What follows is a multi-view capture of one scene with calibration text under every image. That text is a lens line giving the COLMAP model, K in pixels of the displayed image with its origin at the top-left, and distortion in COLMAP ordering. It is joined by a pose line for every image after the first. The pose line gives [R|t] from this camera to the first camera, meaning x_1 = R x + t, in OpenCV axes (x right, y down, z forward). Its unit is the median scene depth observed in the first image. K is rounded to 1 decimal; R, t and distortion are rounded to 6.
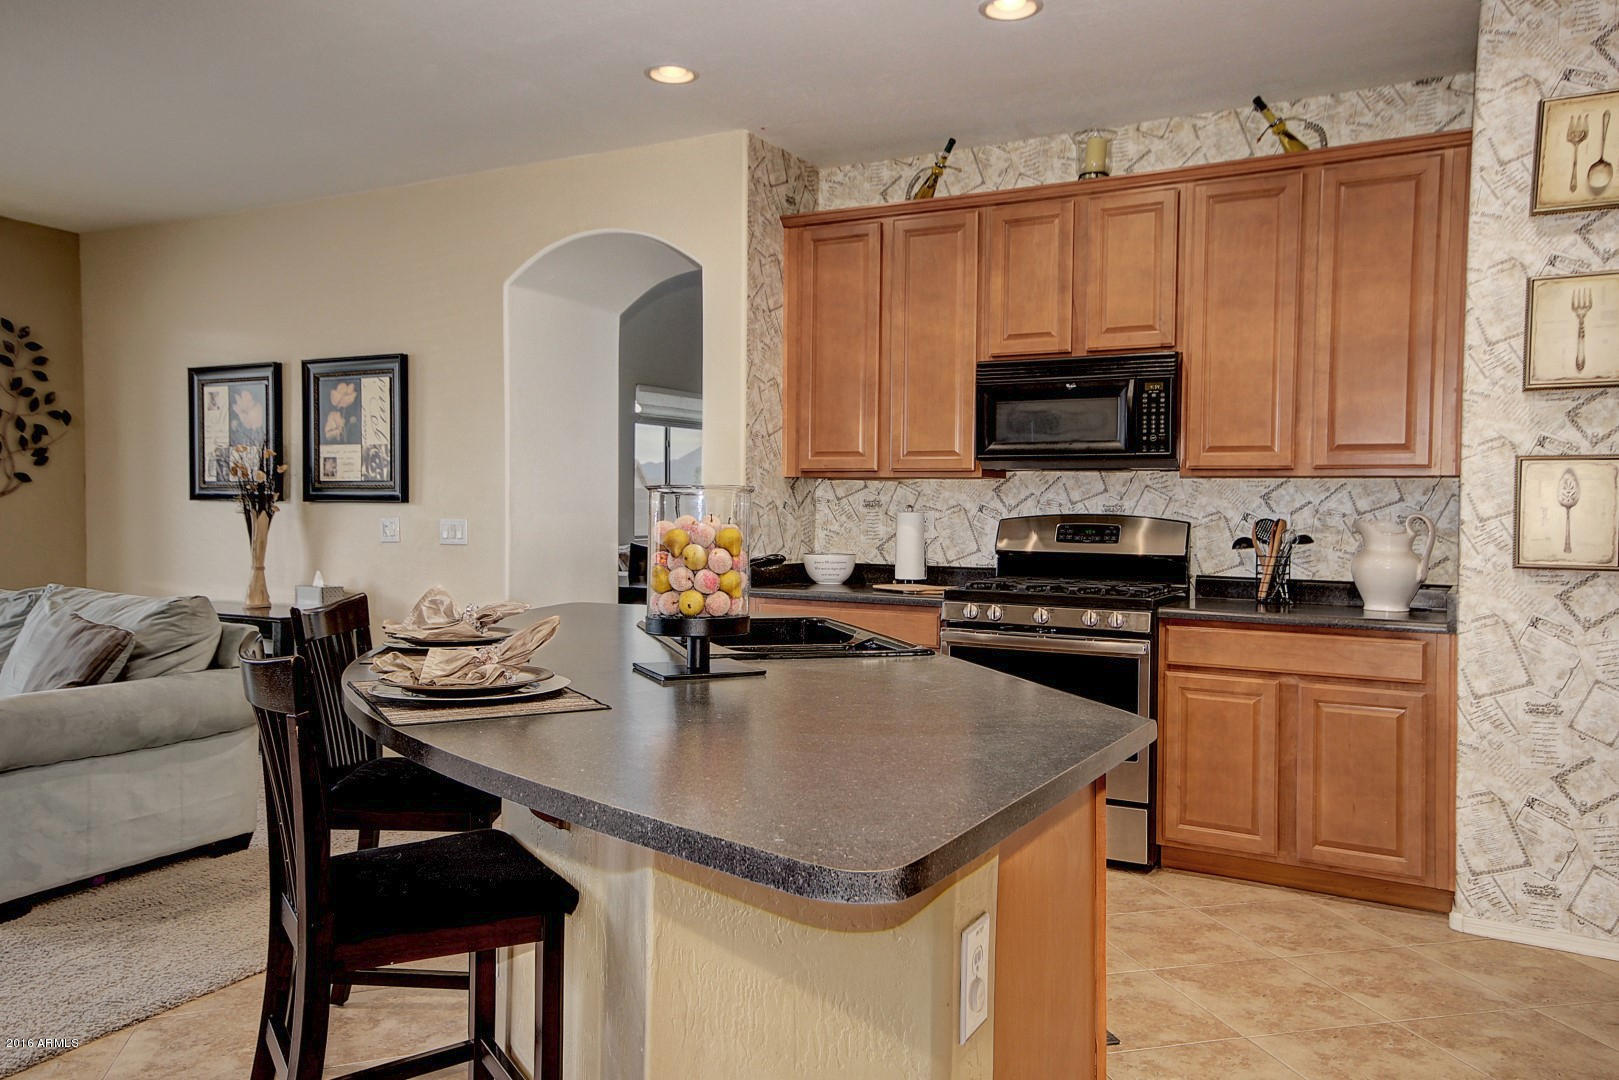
lens RADIAL K [[1241.9, 0, 806.5], [0, 1241.9, 530.4], [0, 0, 1]] dist [0.039525, 0.025636]
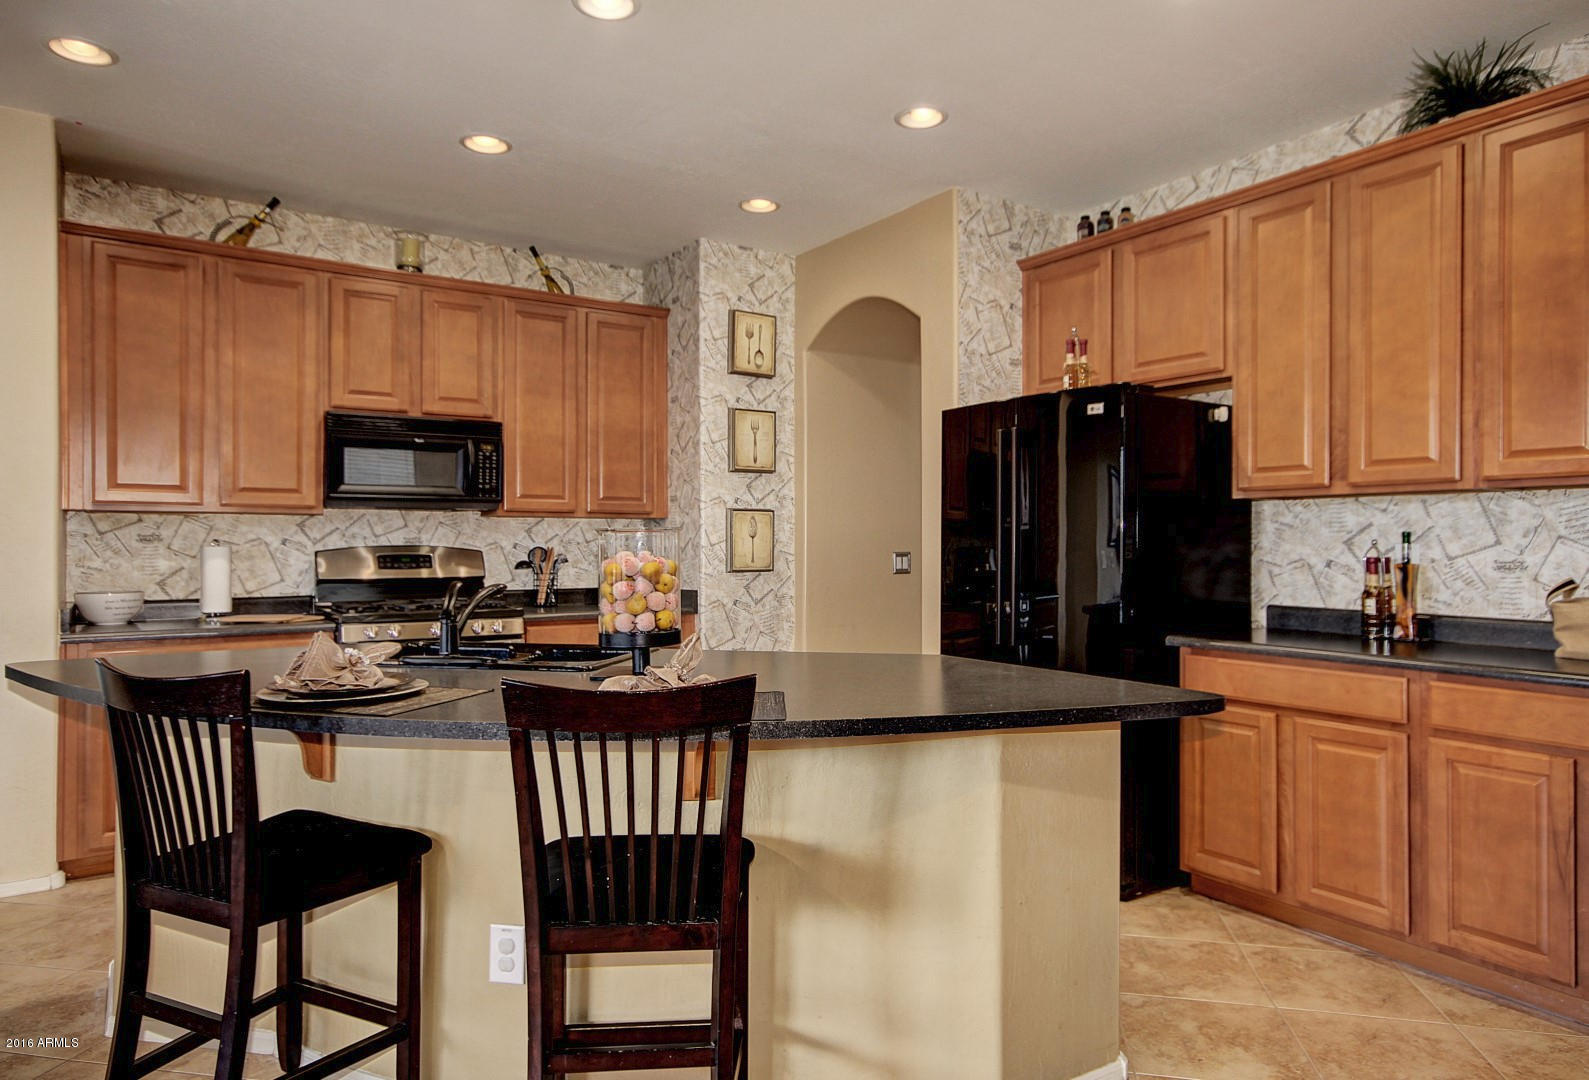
lens RADIAL K [[995.7, 0, 796.9], [0, 995.7, 543.0], [0, 0, 1]] dist [0.023404, -0.003392]
pose [[0.445605, -0.015031, 0.895103, -0.495033], [0.021652, 0.999747, 0.006009, -0.013542], [-0.894968, 0.016703, 0.445818, 0.234067]]
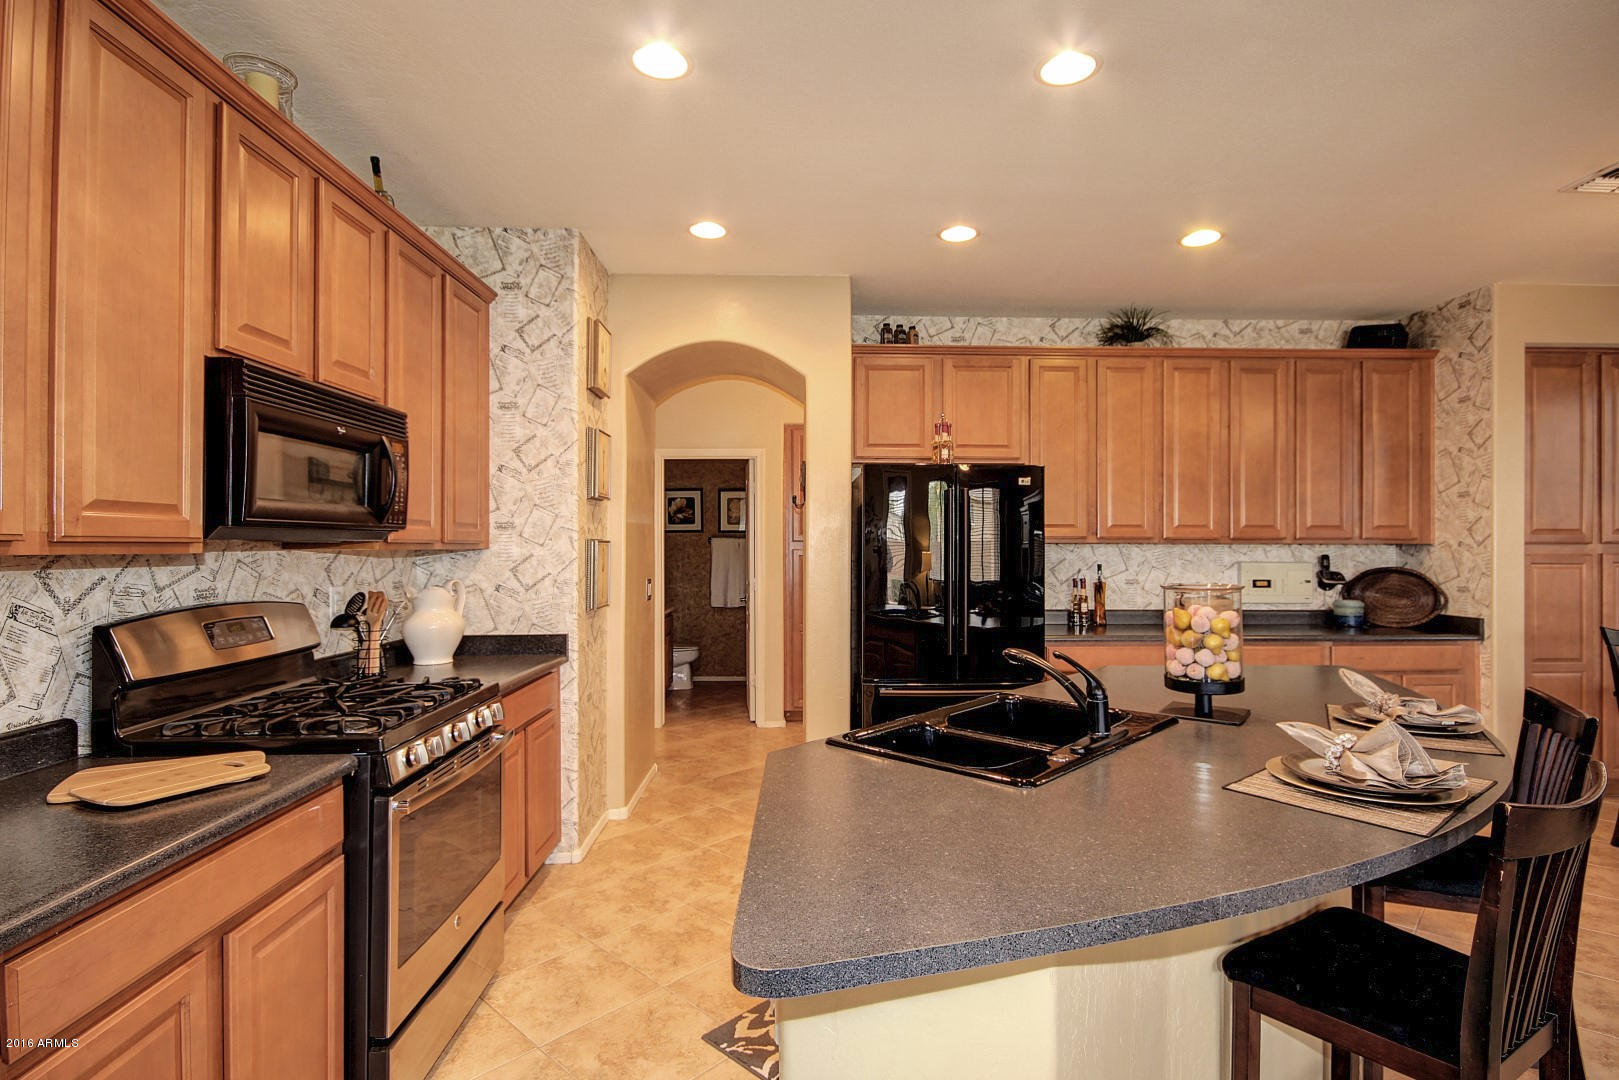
lens RADIAL K [[778.8, 0, 811.6], [0, 778.8, 544.5], [0, 0, 1]] dist [-0.000032, 0.000196]
pose [[-0.506372, -0.009867, 0.862259, -0.322583], [0.008697, 0.999825, 0.016549, -0.052656], [-0.862271, 0.015879, -0.506198, 0.982566]]
